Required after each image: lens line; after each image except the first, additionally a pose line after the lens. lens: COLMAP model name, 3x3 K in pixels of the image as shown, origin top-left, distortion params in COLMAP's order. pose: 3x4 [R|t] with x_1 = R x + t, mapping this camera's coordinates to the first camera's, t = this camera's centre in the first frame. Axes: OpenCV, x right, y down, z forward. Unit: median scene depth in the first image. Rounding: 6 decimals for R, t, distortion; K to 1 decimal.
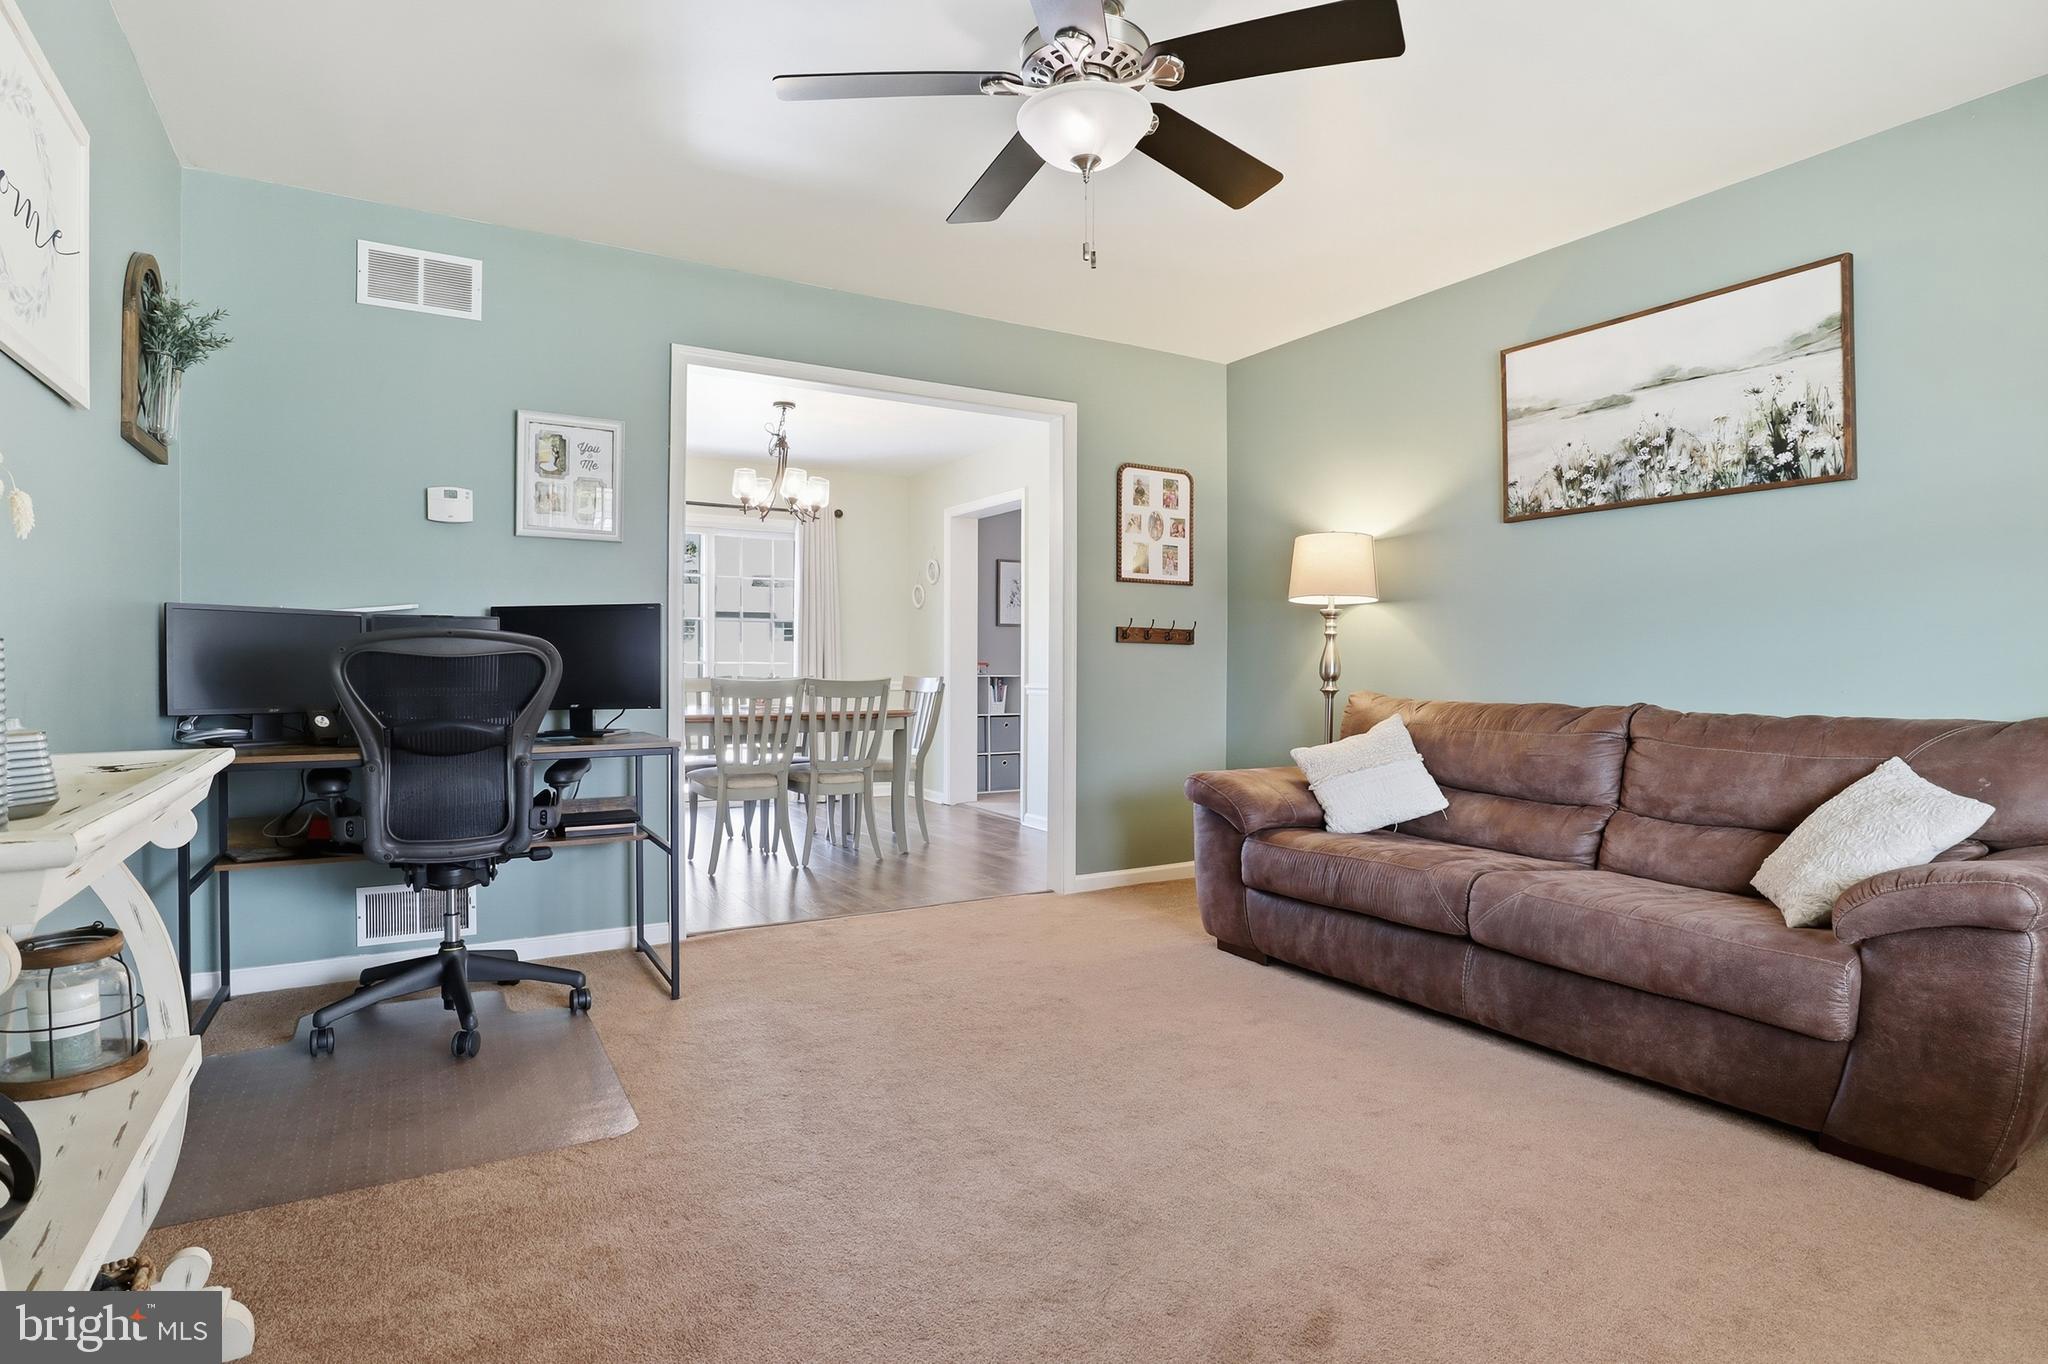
lens RADIAL K [[1056.8, 0, 1035.2], [0, 1056.8, 672.4], [0, 0, 1]] dist [-0.025983, 0.001342]
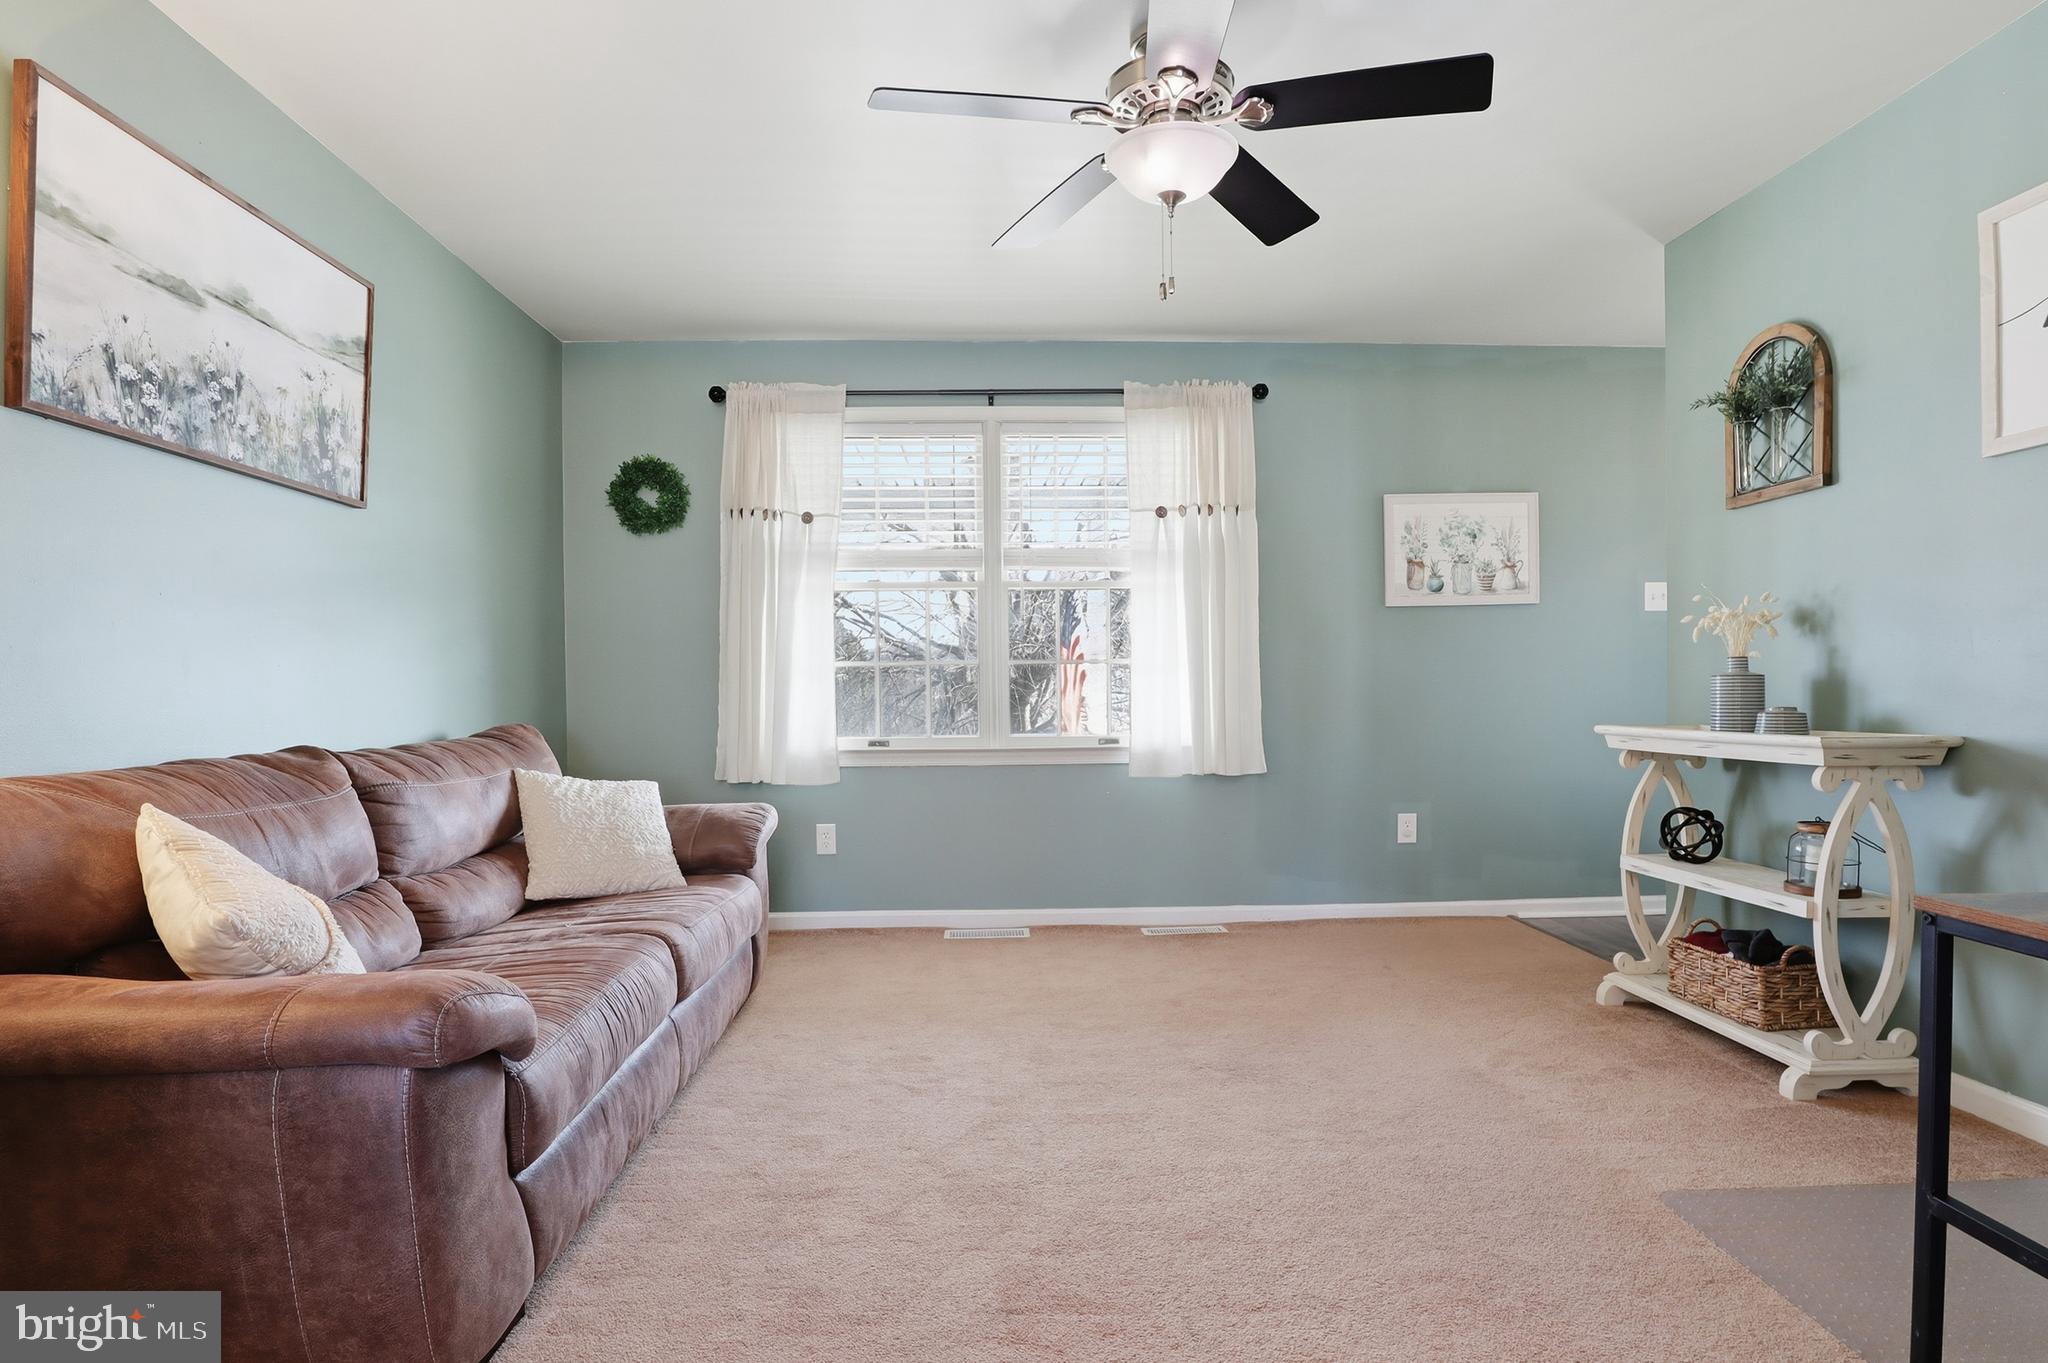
lens RADIAL K [[1066.5, 0, 1023.4], [0, 1066.5, 709.3], [0, 0, 1]] dist [-0.025266, 0.000427]
pose [[-0.872632, -0.004805, 0.488355, -0.229259], [0.007055, 0.999723, 0.022443, -0.009832], [-0.488328, 0.023030, -0.872356, 1.365915]]
